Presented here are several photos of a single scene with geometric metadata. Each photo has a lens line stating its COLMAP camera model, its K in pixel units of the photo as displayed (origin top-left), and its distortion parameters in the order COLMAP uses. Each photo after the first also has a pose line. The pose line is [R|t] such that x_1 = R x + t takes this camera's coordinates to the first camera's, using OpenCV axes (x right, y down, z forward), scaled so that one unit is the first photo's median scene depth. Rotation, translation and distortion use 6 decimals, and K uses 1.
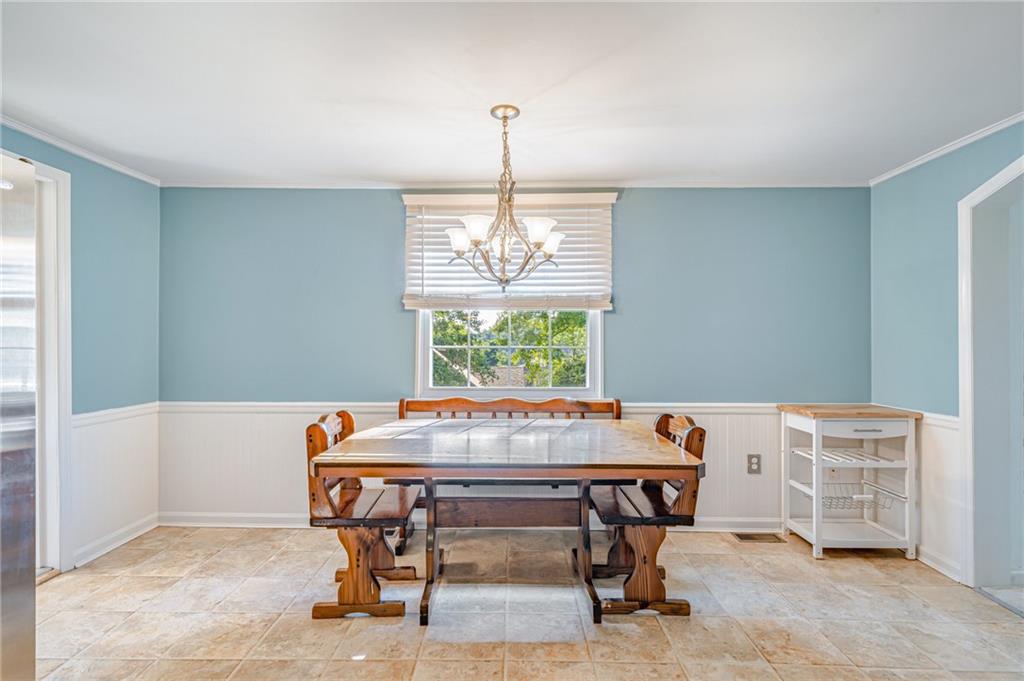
lens RADIAL K [[496.2, 0, 509.3], [0, 496.2, 338.0], [0, 0, 1]] dist [0.001764, 0.001021]
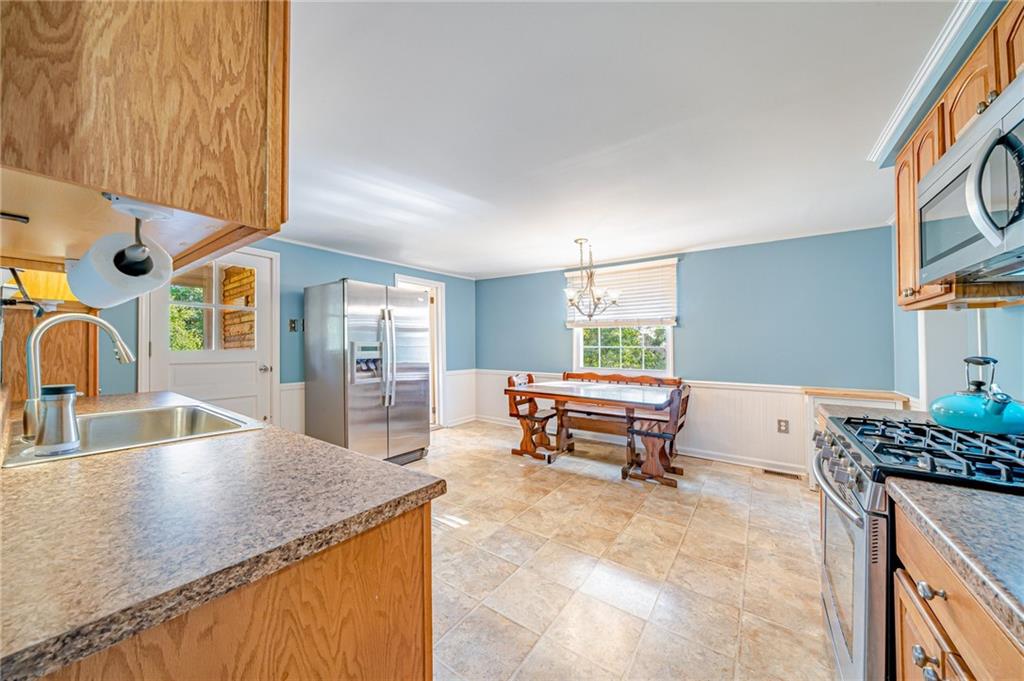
lens RADIAL K [[360.3, 0, 516.4], [0, 360.3, 340.0], [0, 0, 1]] dist [-0.004982, 0.000006]
pose [[0.828401, -0.005772, -0.560106, 0.552272], [0.005032, 0.999983, -0.002863, -0.006587], [0.560114, -0.000447, 0.828416, -0.424911]]
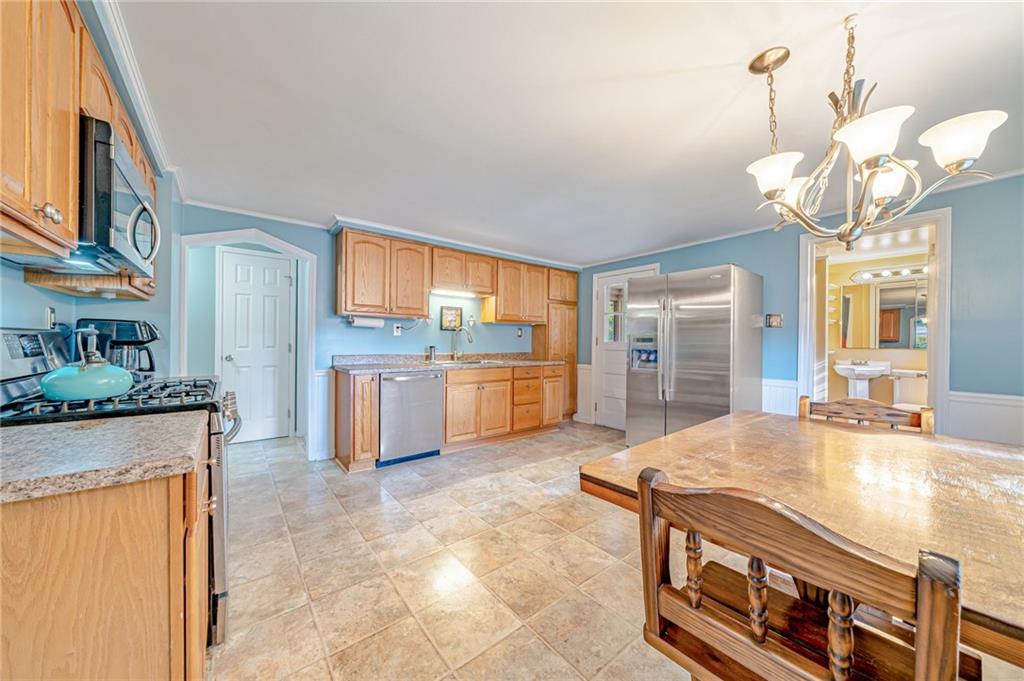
lens RADIAL K [[360.3, 0, 499.5], [0, 360.3, 344.8], [0, 0, 1]] dist [-0.004982, 0.000006]
pose [[-0.796361, -0.002274, -0.604817, 0.640886], [-0.000475, 0.999995, -0.003134, 0.039900], [0.604821, -0.002208, -0.796358, 1.070090]]
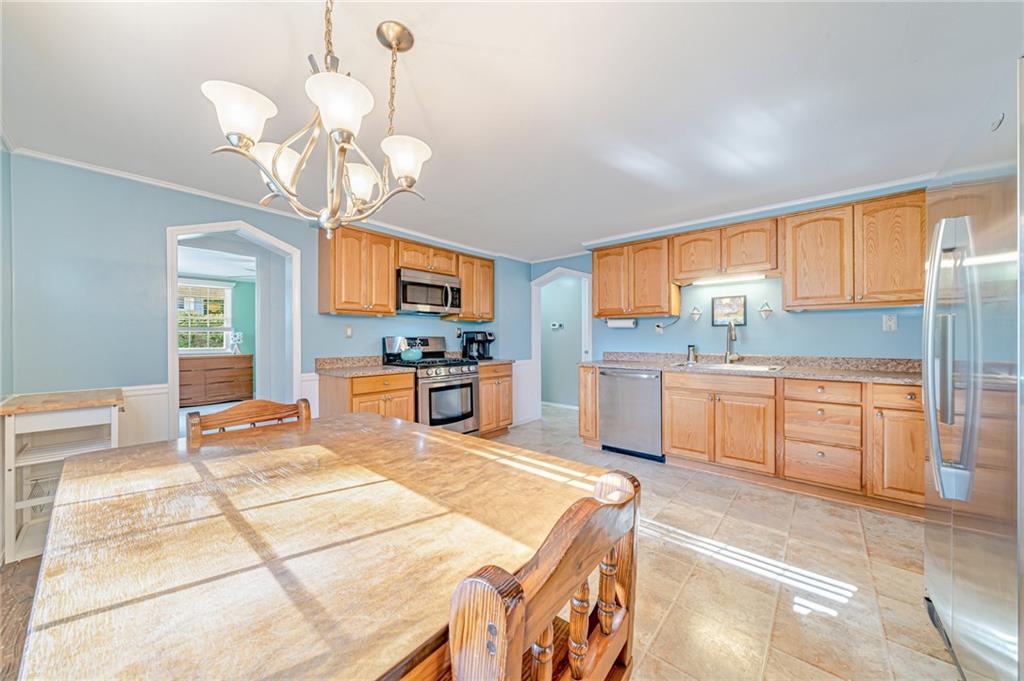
lens RADIAL K [[360.3, 0, 506.3], [0, 360.3, 337.1], [0, 0, 1]] dist [-0.004982, 0.000006]
pose [[-0.747280, 0.003054, 0.664503, -0.479919], [-0.007767, 0.999881, -0.013330, 0.034216], [-0.664464, -0.015122, -0.747167, 1.155282]]
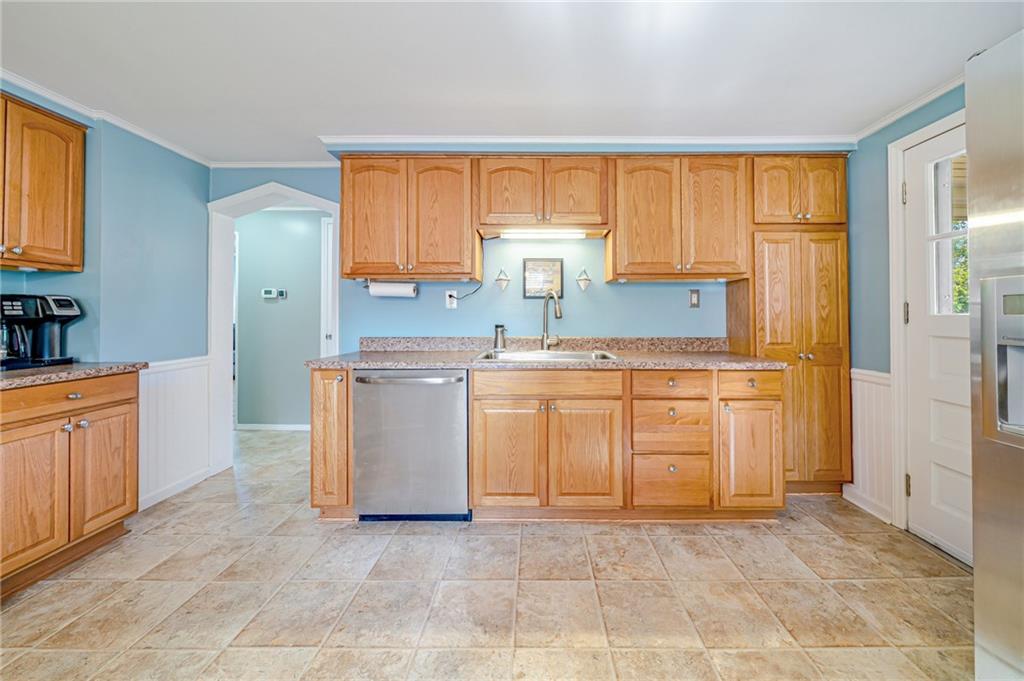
lens RADIAL K [[360.3, 0, 528.5], [0, 360.3, 315.6], [0, 0, 1]] dist [-0.004982, 0.000006]
pose [[-0.999980, -0.001888, 0.006115, -0.171007], [-0.001997, 0.999837, -0.017926, 0.033586], [-0.006080, -0.017938, -0.999821, 0.587405]]
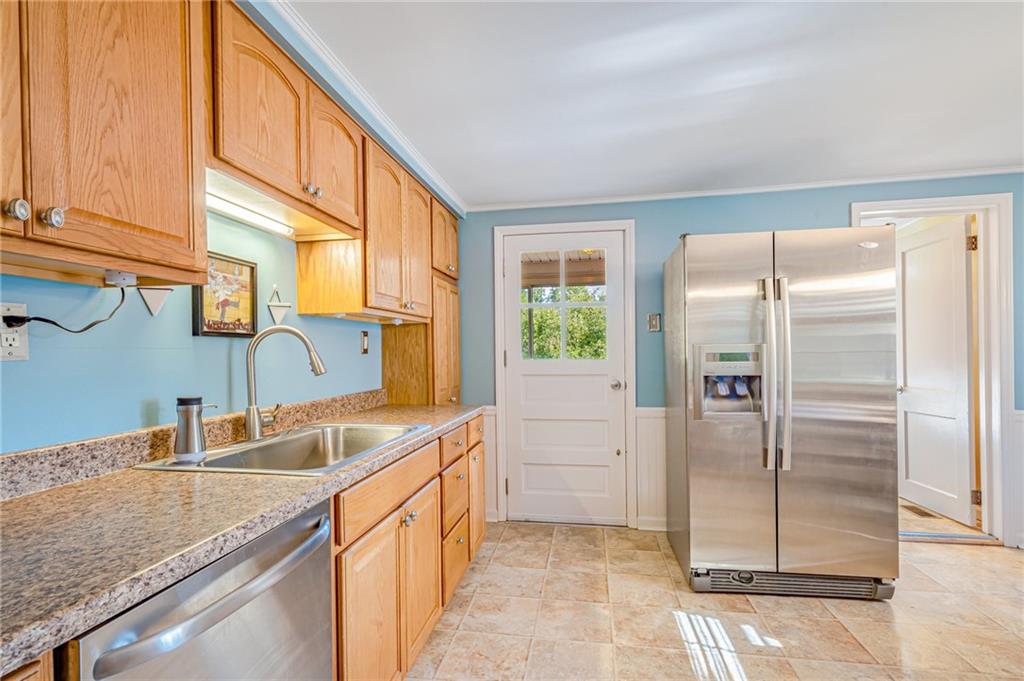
lens RADIAL K [[501.2, 0, 503.9], [0, 501.2, 359.2], [0, 0, 1]] dist [-0.003150, 0.000066]
pose [[-0.165155, 0.014383, -0.986163, 0.414102], [0.027007, 0.999585, 0.010056, 0.001579], [0.985898, -0.024973, -0.165475, 0.068941]]
